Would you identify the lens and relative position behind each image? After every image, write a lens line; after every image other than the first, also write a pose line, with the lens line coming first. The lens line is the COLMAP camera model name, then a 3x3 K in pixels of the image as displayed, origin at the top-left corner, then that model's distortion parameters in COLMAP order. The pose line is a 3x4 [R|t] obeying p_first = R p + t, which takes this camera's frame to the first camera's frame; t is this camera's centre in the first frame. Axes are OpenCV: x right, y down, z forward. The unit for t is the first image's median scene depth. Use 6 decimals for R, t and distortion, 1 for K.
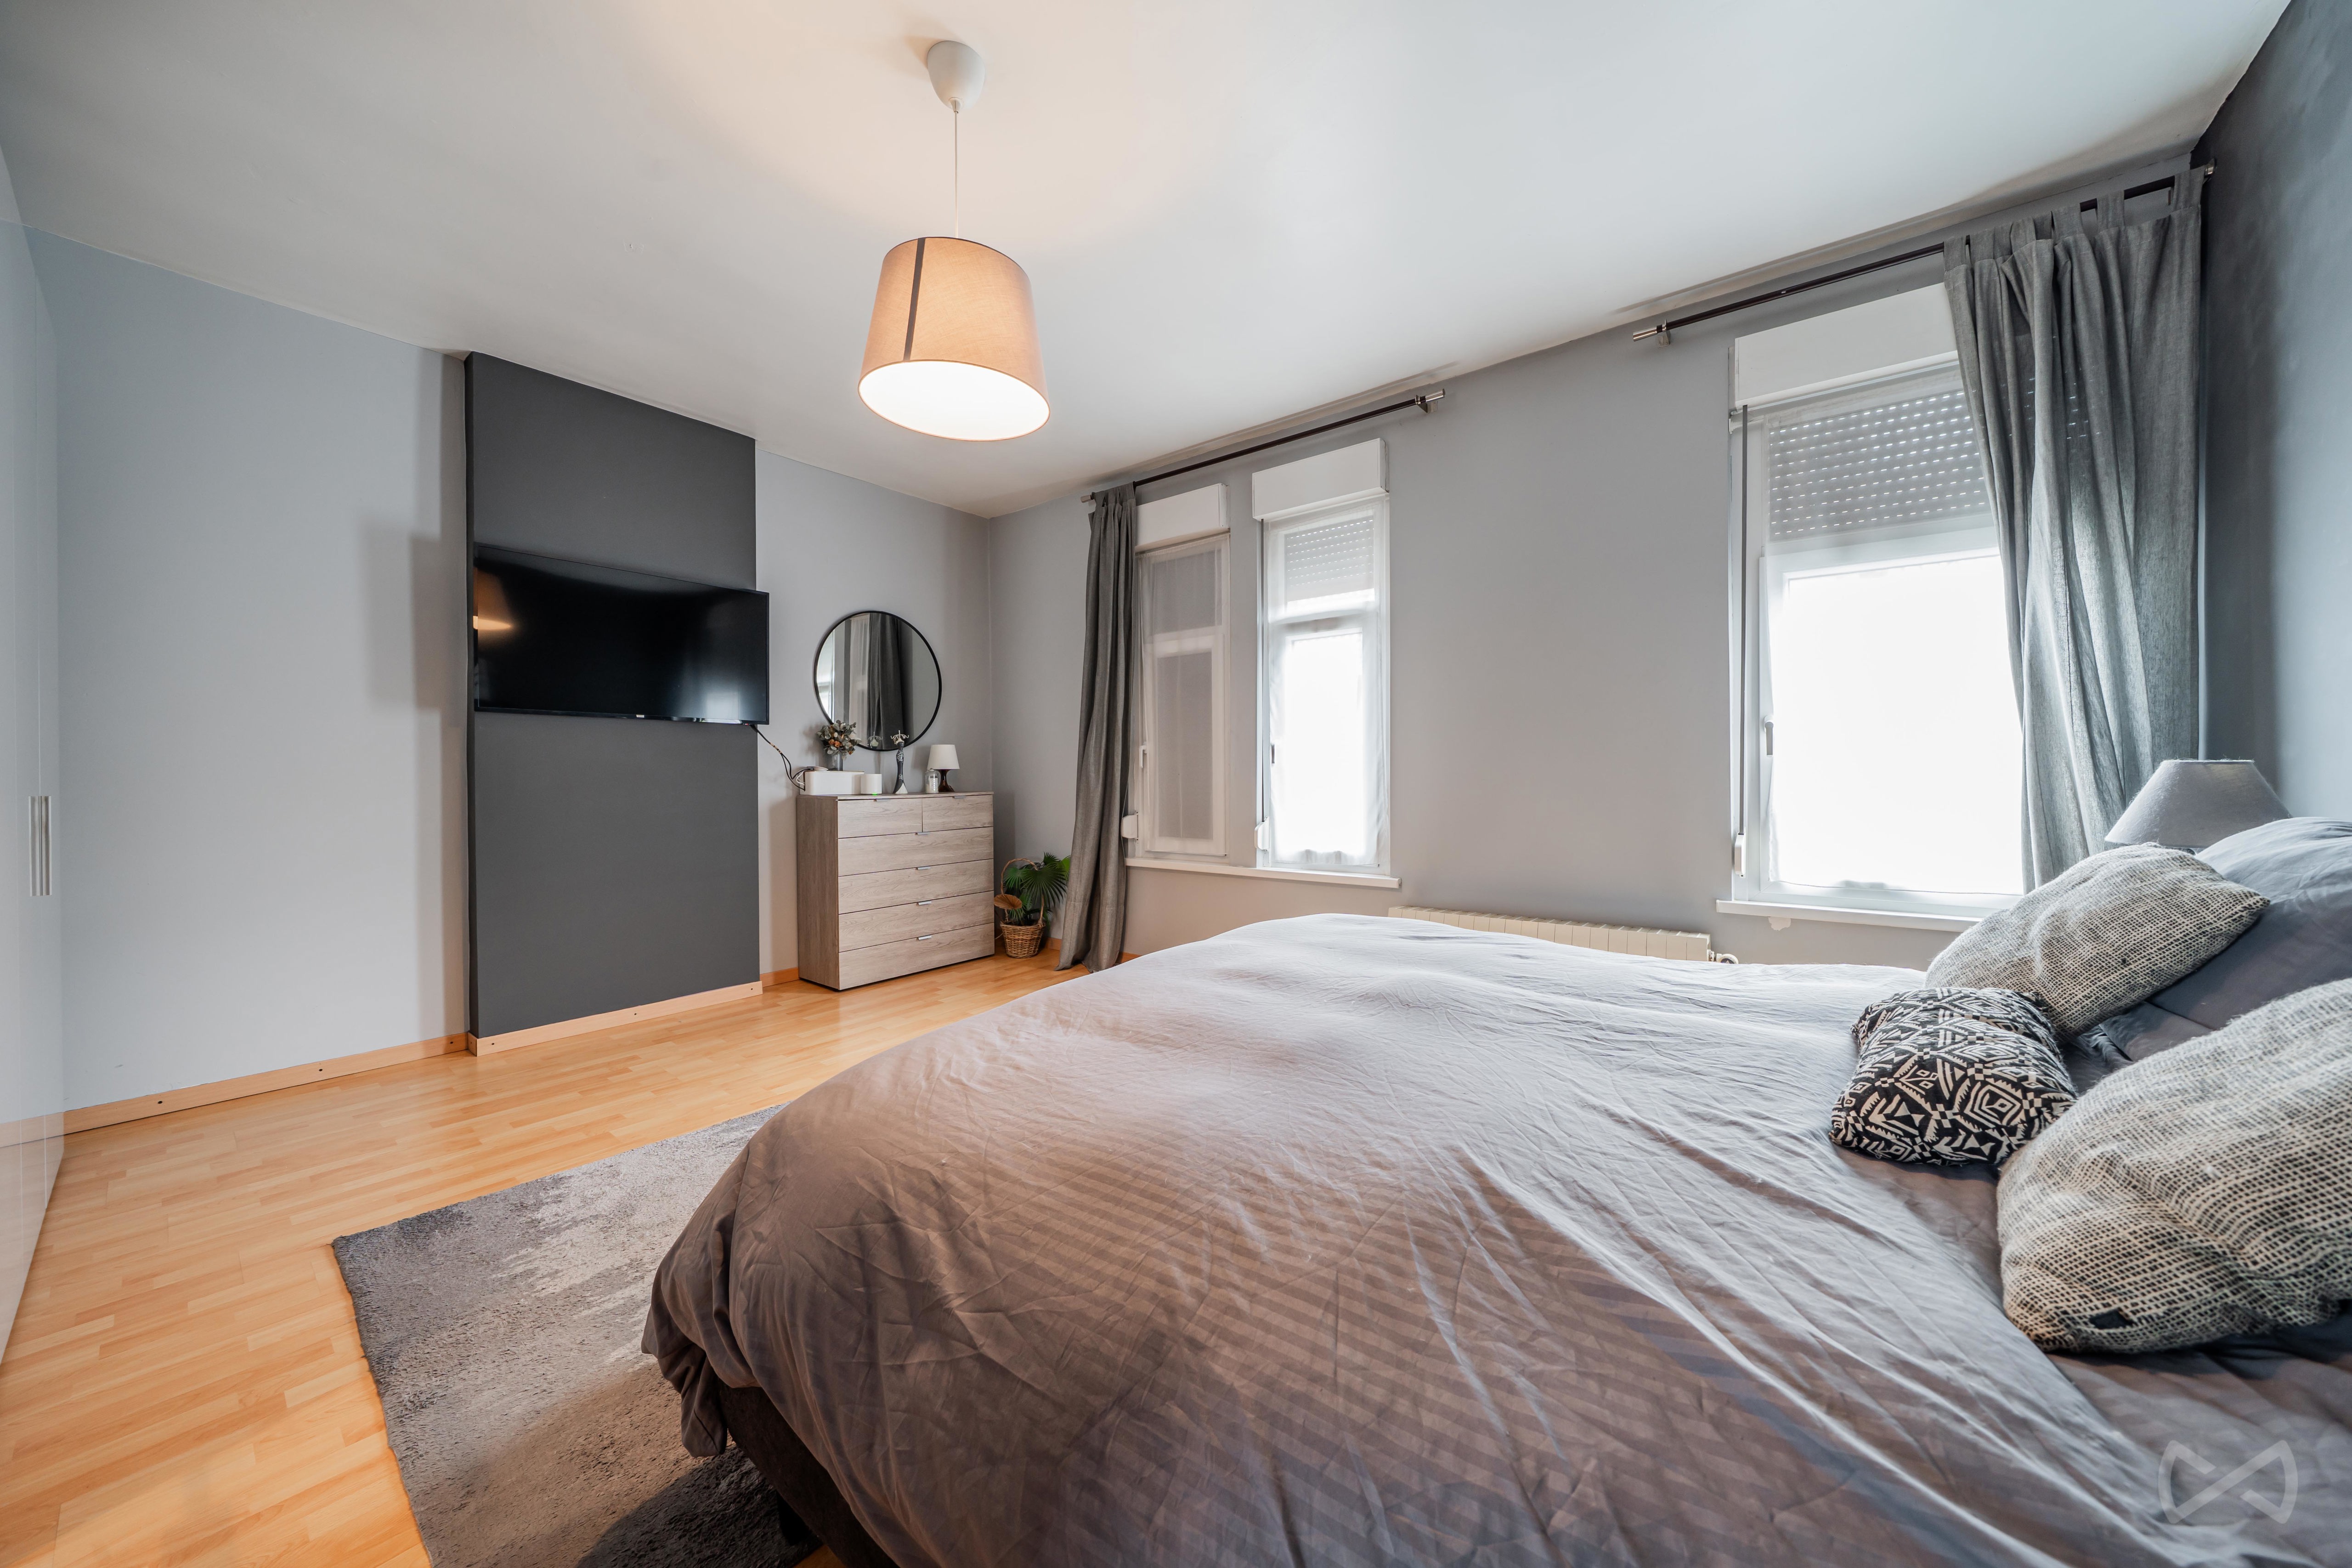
lens RADIAL K [[788.8, 0, 1171.2], [0, 788.8, 780.3], [0, 0, 1]] dist [-0.002753, -0.000205]
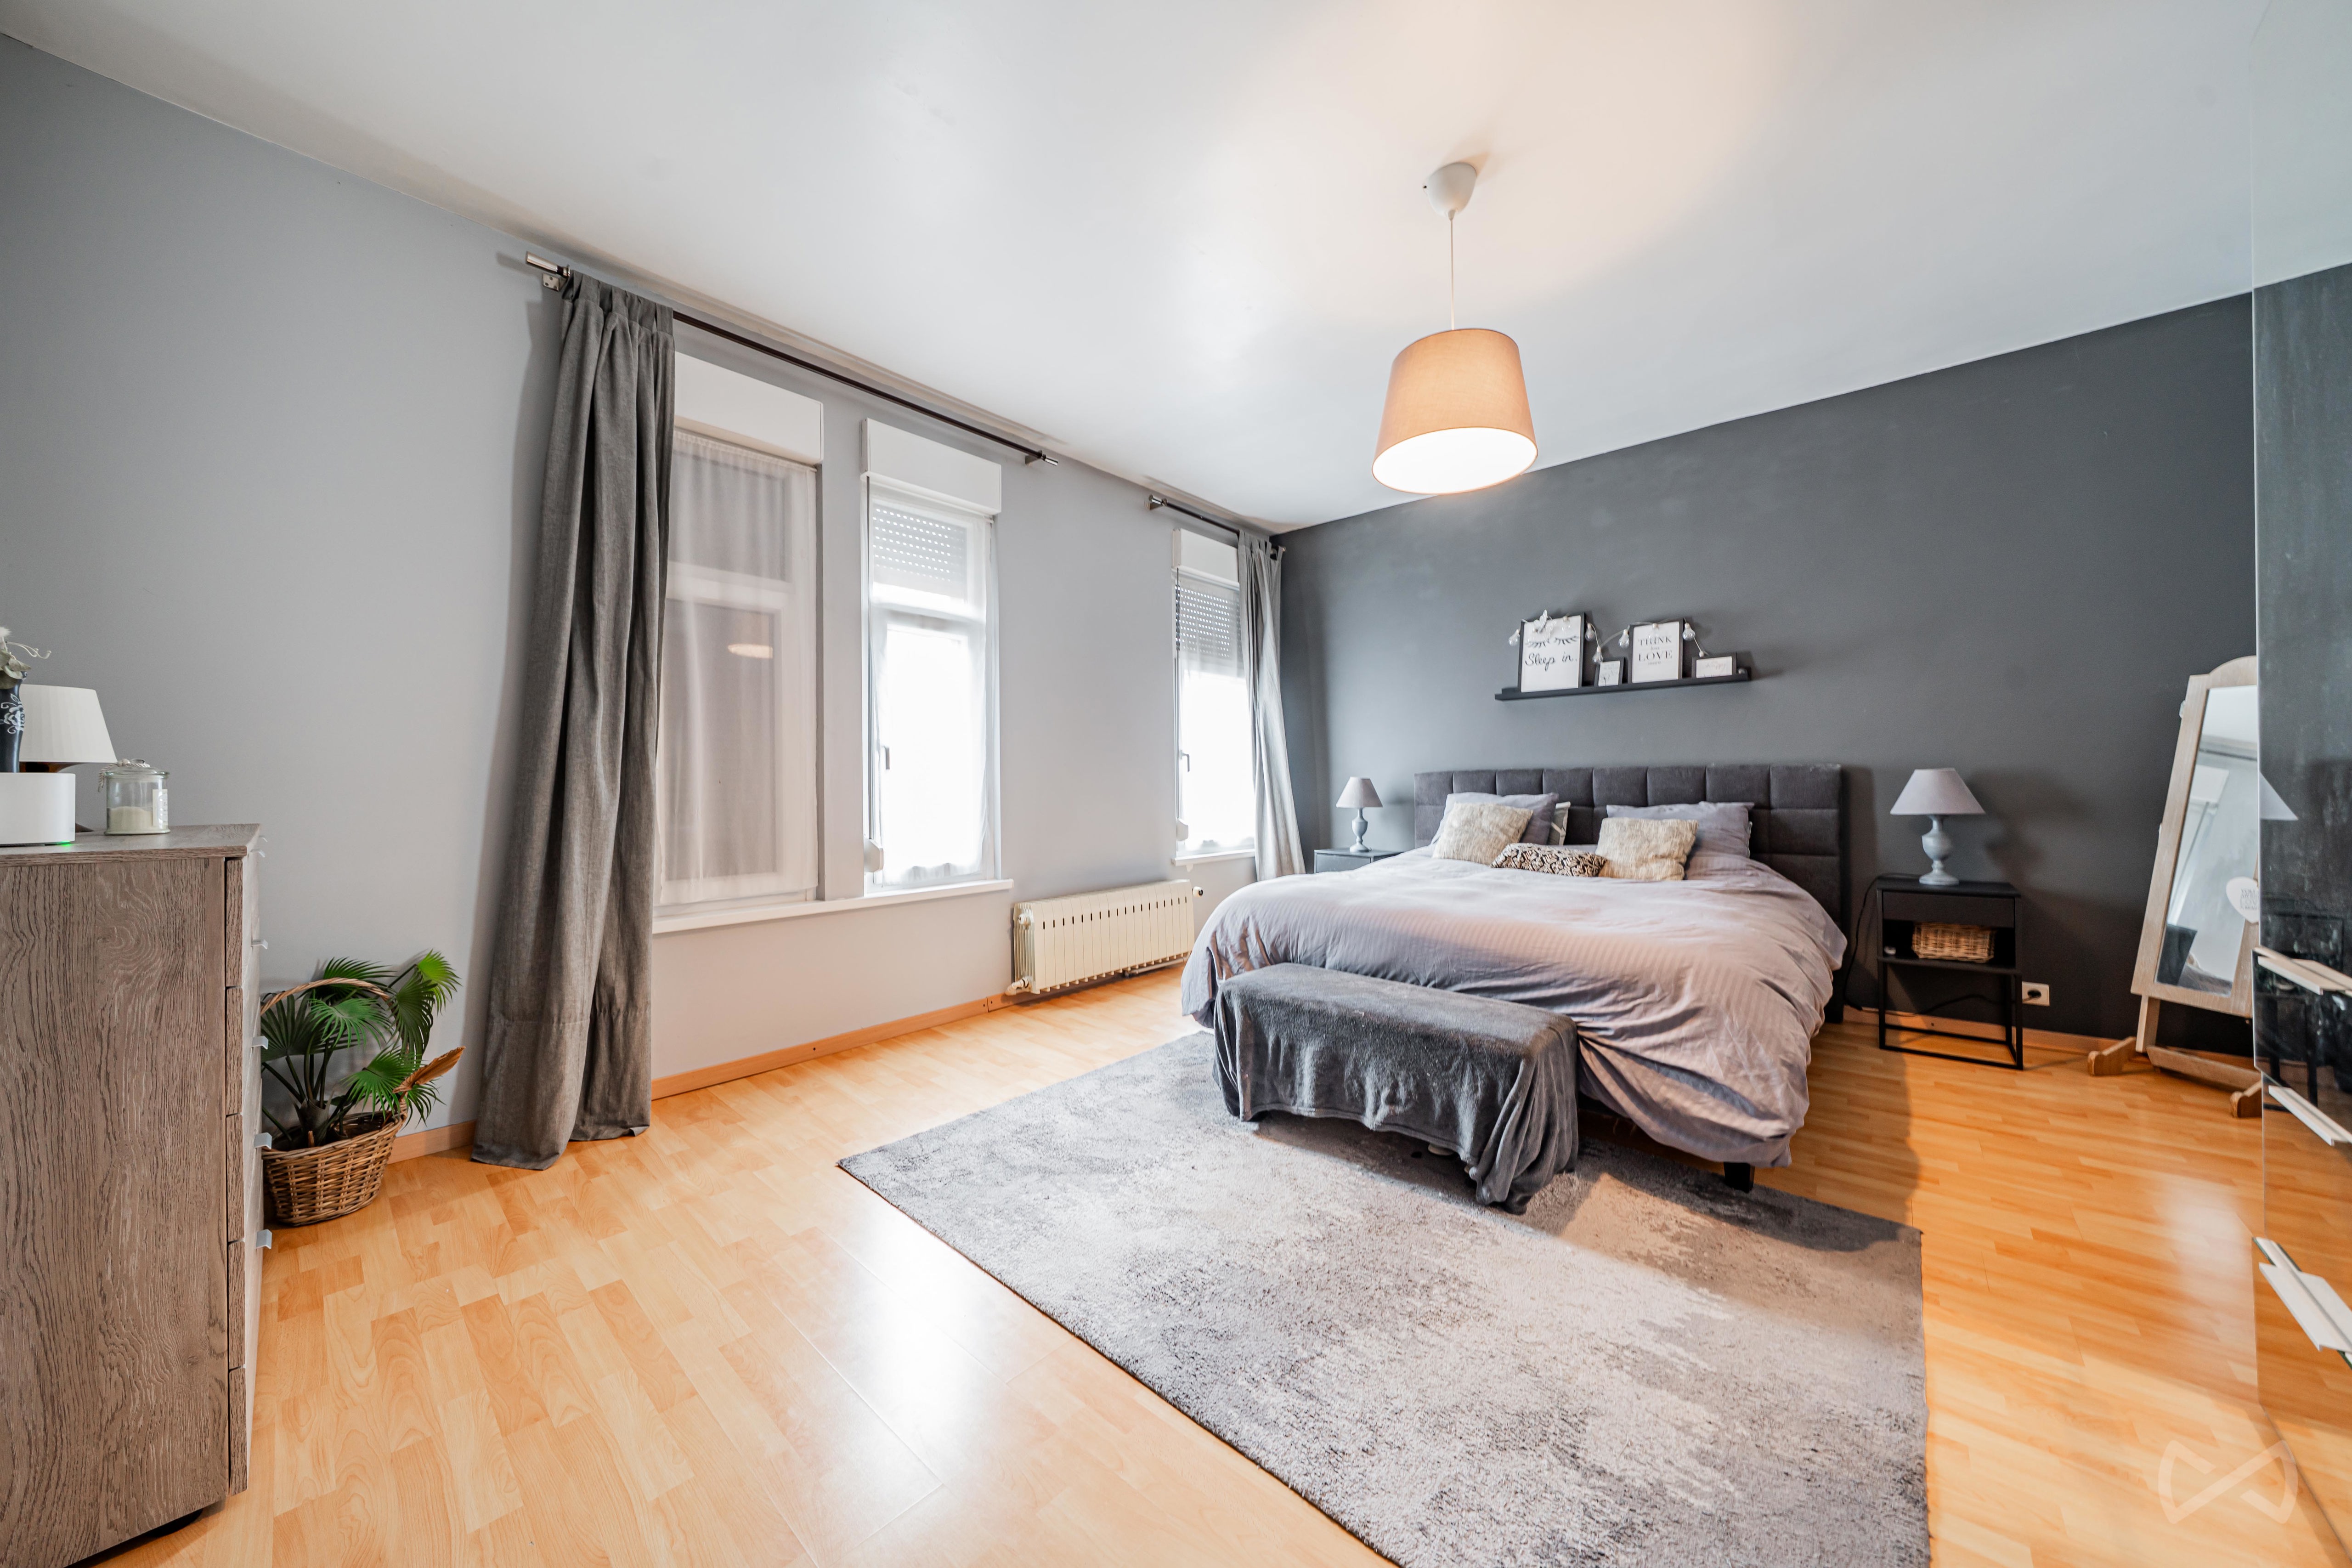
lens RADIAL K [[788.8, 0, 1174.4], [0, 788.8, 779.3], [0, 0, 1]] dist [-0.002753, -0.000205]
pose [[0.074301, 0.014275, 0.997134, -0.718074], [0.015012, 0.999768, -0.015432, 0.006937], [-0.997123, 0.016116, 0.074069, 0.646572]]
